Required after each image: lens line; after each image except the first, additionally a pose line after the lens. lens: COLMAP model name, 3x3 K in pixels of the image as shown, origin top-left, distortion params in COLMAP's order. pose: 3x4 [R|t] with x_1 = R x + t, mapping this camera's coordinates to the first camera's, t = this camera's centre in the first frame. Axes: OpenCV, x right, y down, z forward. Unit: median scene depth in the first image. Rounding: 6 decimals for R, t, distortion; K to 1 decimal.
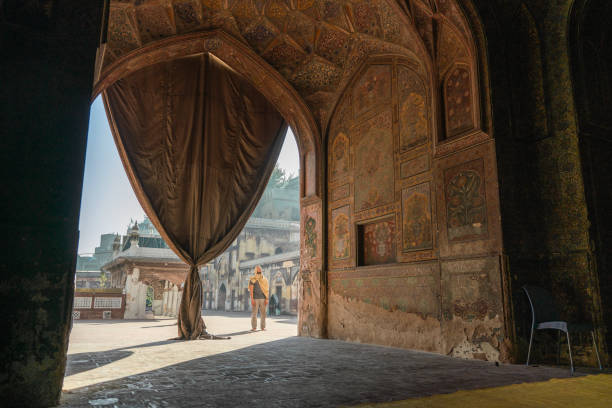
lens RADIAL K [[500.0, 0, 306.0], [0, 500.0, 204.0], [0, 0, 1]] dist [0.003077, 0.000857]
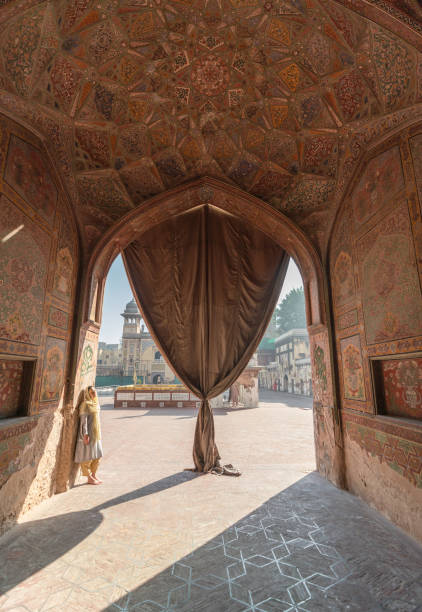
lens RADIAL K [[286.9, 0, 211.8], [0, 286.9, 316.3], [0, 0, 1]] dist [-0.006140, -0.000059]
pose [[0.895354, -0.092136, -0.435720, 0.075923], [0.090827, 0.995580, -0.023884, -0.038863], [0.435994, -0.018190, 0.899765, 0.455281]]
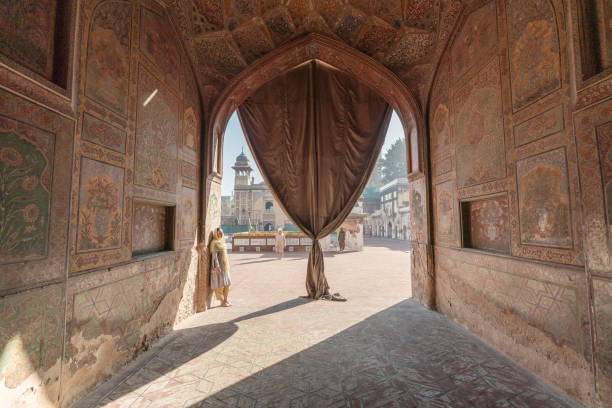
lens RADIAL K [[279.0, 0, 306.0], [0, 279.0, 204.0], [0, 0, 1]] dist [-0.015062, 0.006866]
pose [[0.873532, -0.047093, -0.484484, 0.096016], [0.108870, 0.988997, 0.100163, -0.035260], [0.474436, -0.140241, 0.869047, 0.401427]]
